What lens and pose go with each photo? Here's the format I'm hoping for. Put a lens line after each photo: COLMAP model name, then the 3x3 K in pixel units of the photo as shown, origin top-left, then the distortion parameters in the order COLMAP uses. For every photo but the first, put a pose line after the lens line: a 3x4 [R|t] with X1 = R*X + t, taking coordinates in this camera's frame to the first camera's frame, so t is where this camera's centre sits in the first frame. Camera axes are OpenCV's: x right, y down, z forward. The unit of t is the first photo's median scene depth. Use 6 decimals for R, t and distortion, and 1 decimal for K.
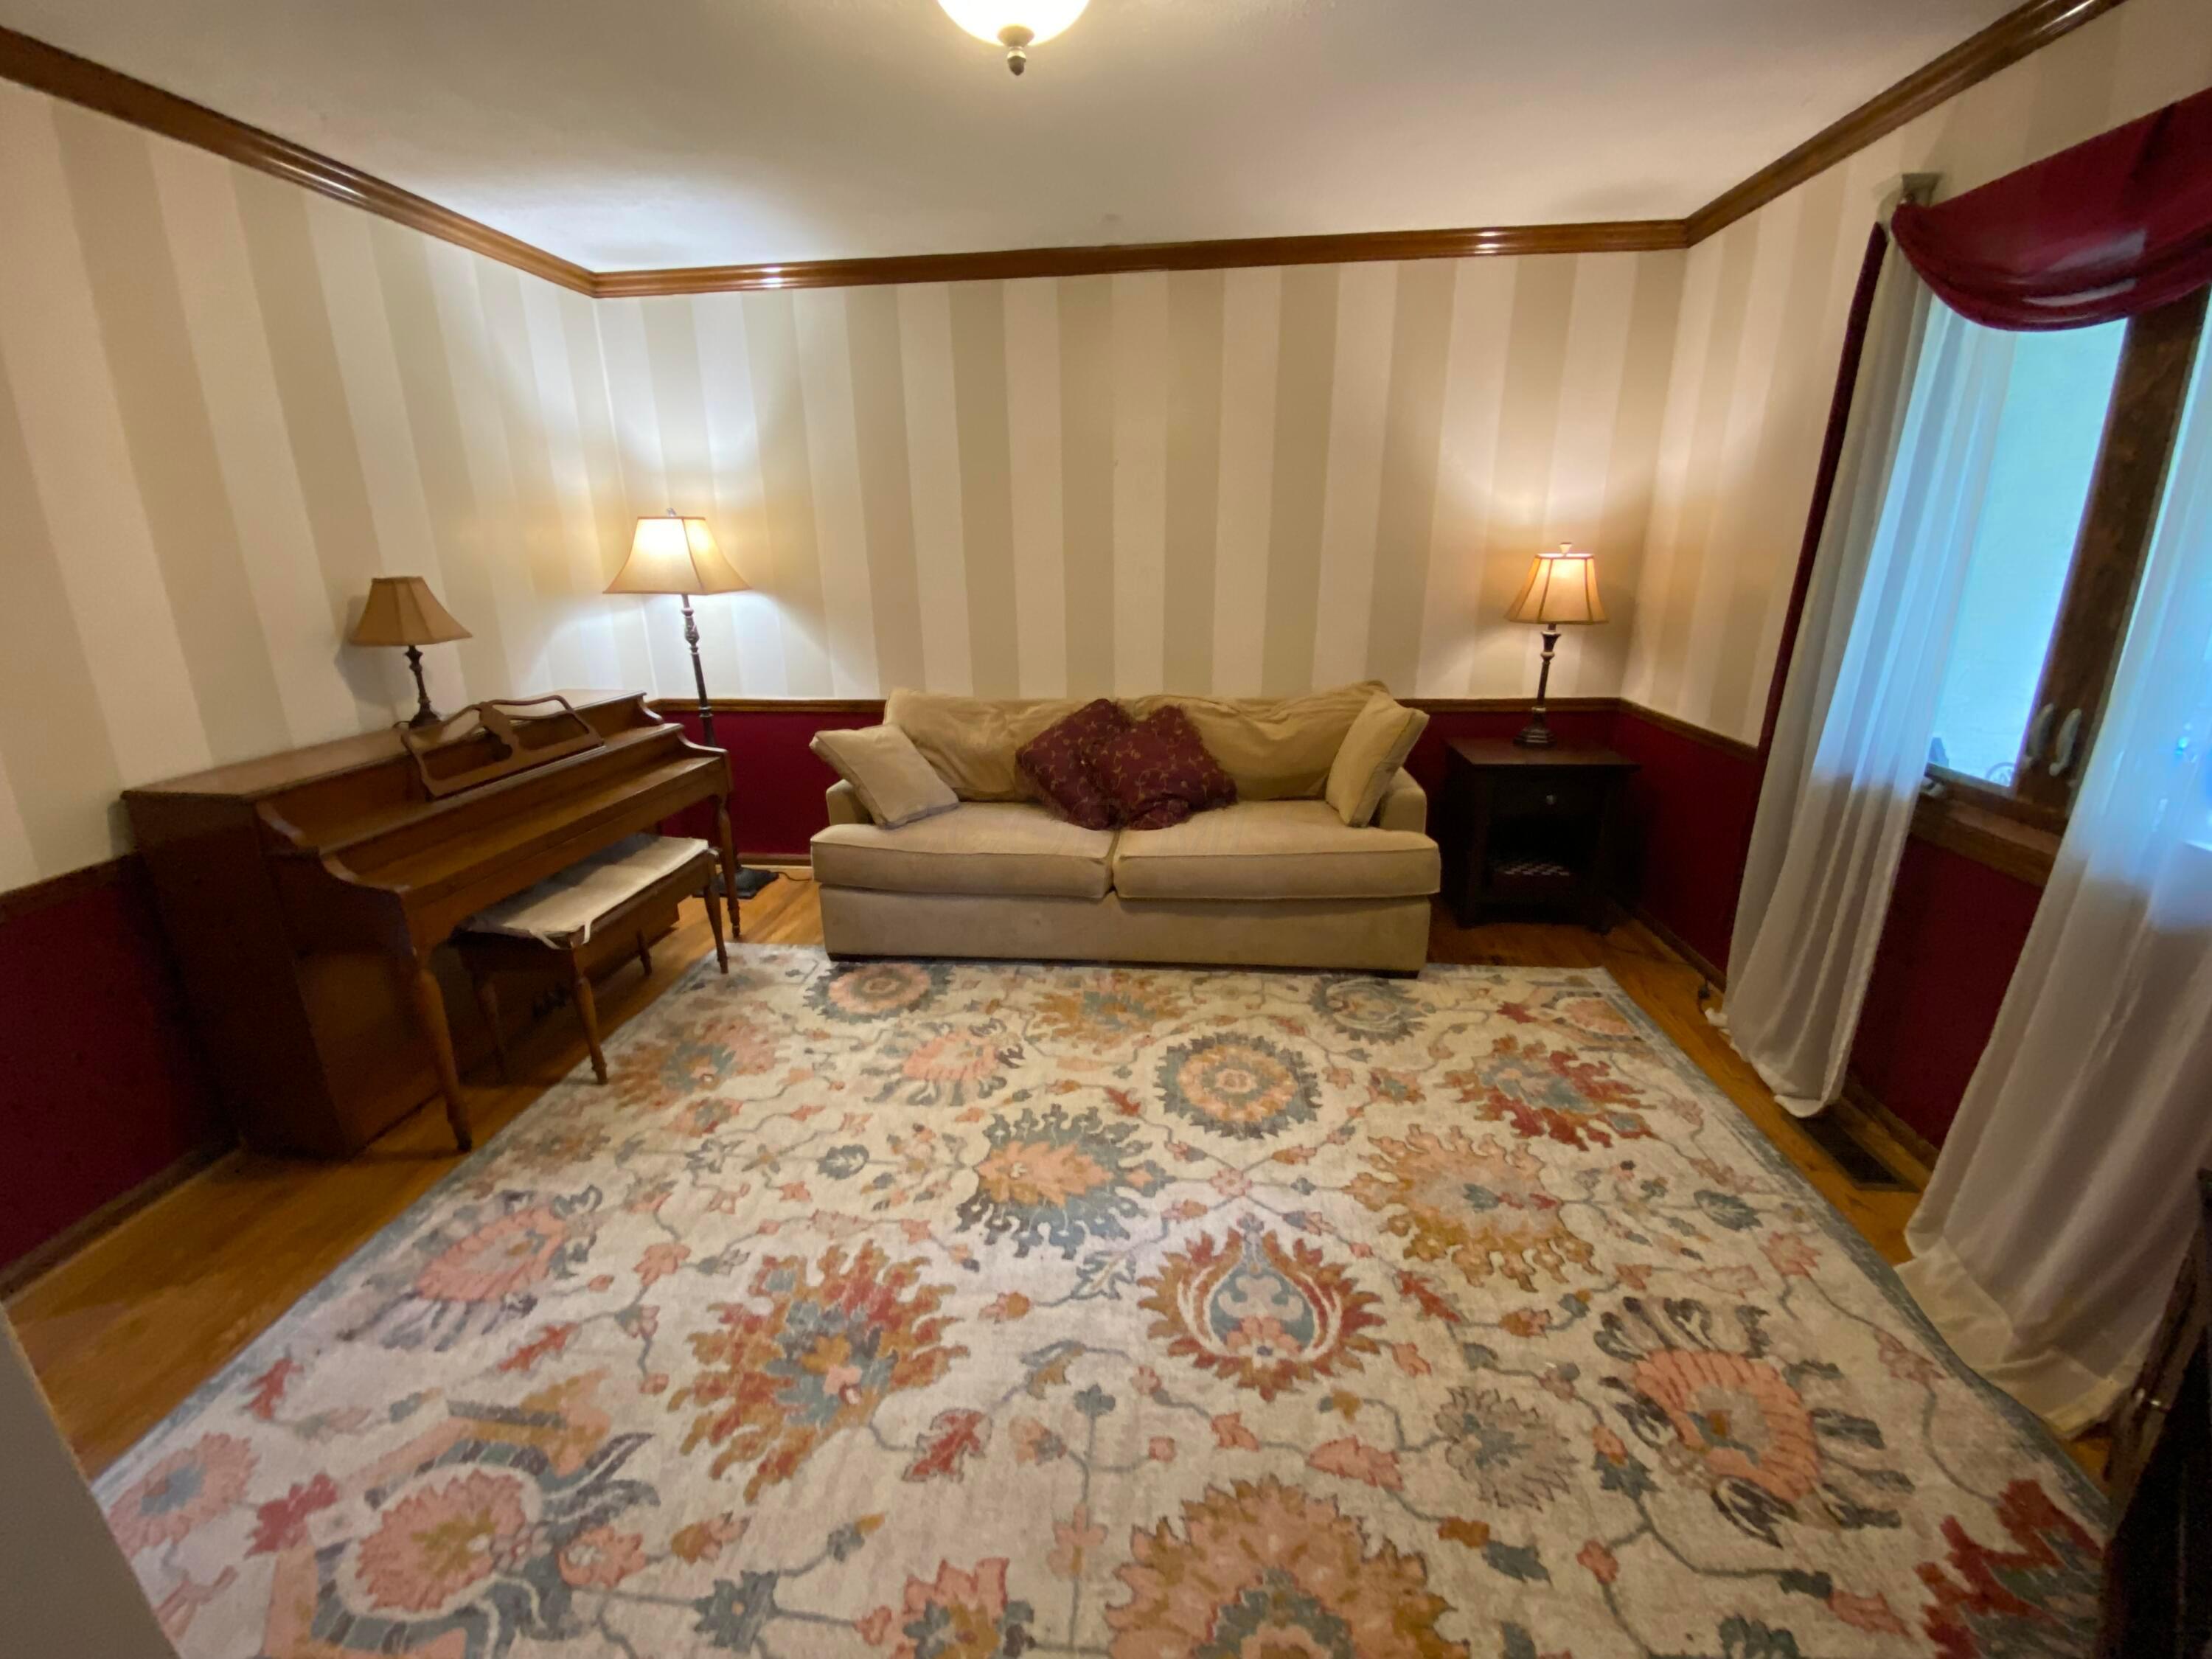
lens RADIAL K [[891.8, 0, 1092.5], [0, 891.8, 815.1], [0, 0, 1]] dist [-0.001783, -0.005746]
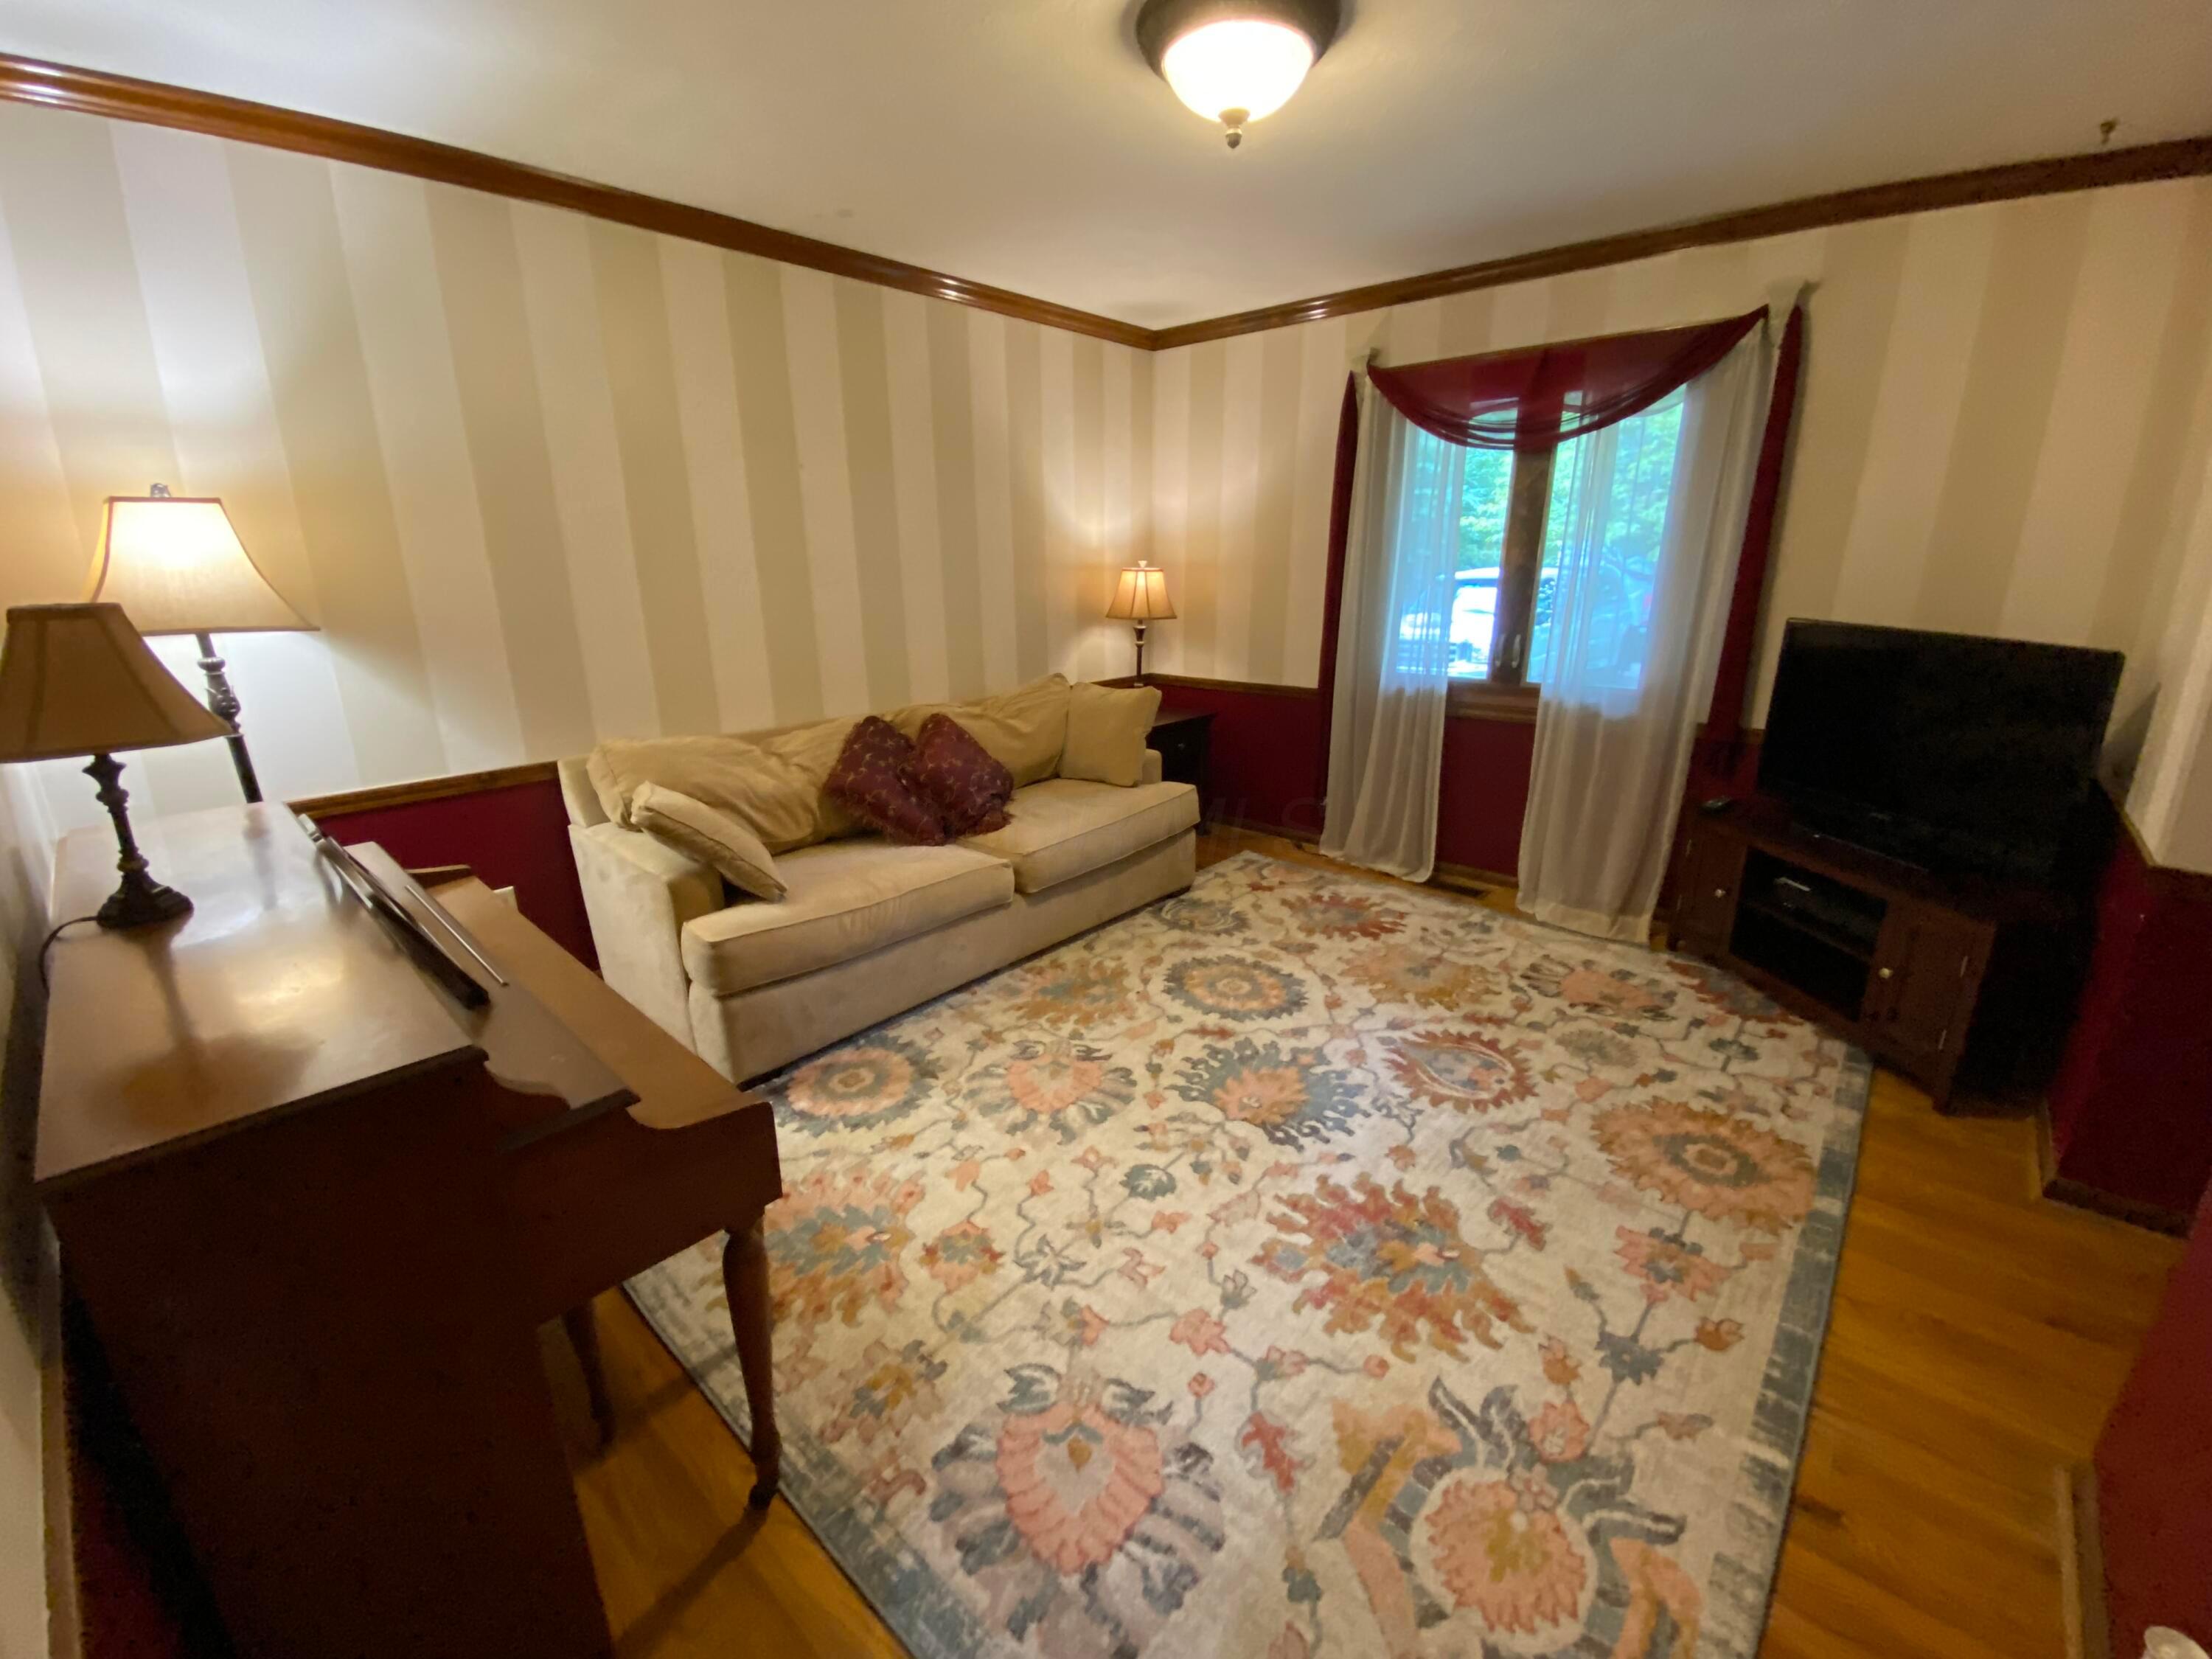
lens RADIAL K [[891.8, 0, 1095.1], [0, 891.8, 816.6], [0, 0, 1]] dist [-0.001783, -0.005746]
pose [[0.608345, -0.214741, 0.764070, -0.982428], [0.232783, 0.968639, 0.086896, -0.093478], [-0.758768, 0.125000, 0.639255, 0.384496]]
